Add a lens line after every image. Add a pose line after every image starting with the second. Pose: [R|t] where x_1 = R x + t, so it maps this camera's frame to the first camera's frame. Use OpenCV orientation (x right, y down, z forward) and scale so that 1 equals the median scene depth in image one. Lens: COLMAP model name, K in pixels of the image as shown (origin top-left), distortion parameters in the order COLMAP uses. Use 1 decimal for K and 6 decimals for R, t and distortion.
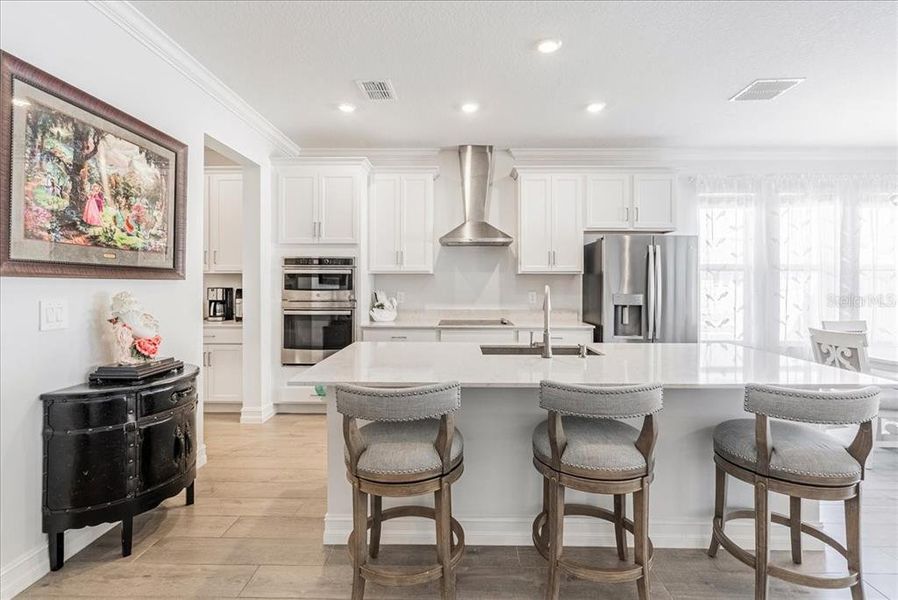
lens RADIAL K [[421.2, 0, 445.7], [0, 421.2, 295.6], [0, 0, 1]] dist [-0.000934, -0.000093]
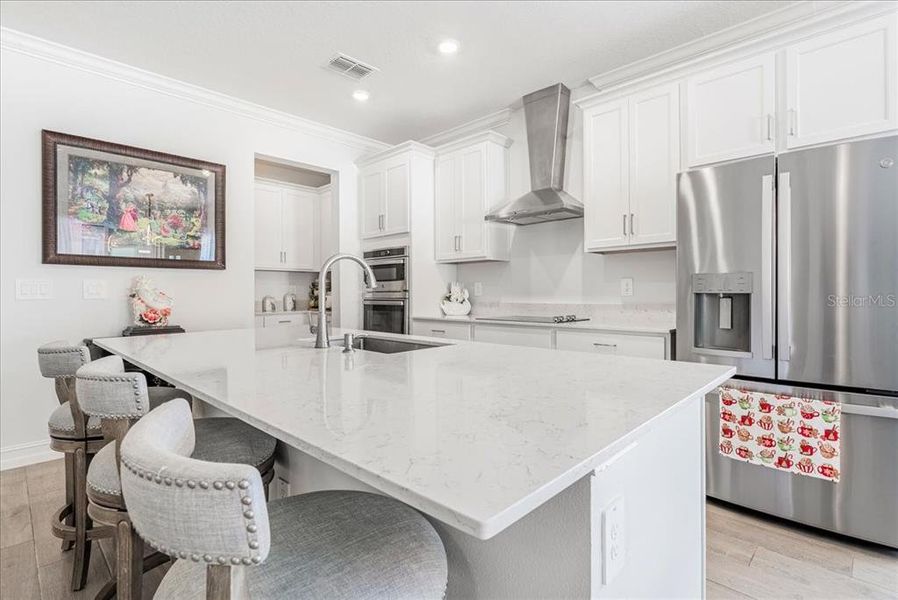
lens RADIAL K [[421.2, 0, 445.7], [0, 421.2, 295.6], [0, 0, 1]] dist [-0.000934, -0.000093]
pose [[0.733616, -0.000510, -0.679564, 0.828940], [-0.011107, 0.999857, -0.012742, 0.055448], [0.679473, 0.016896, 0.733506, 0.568889]]
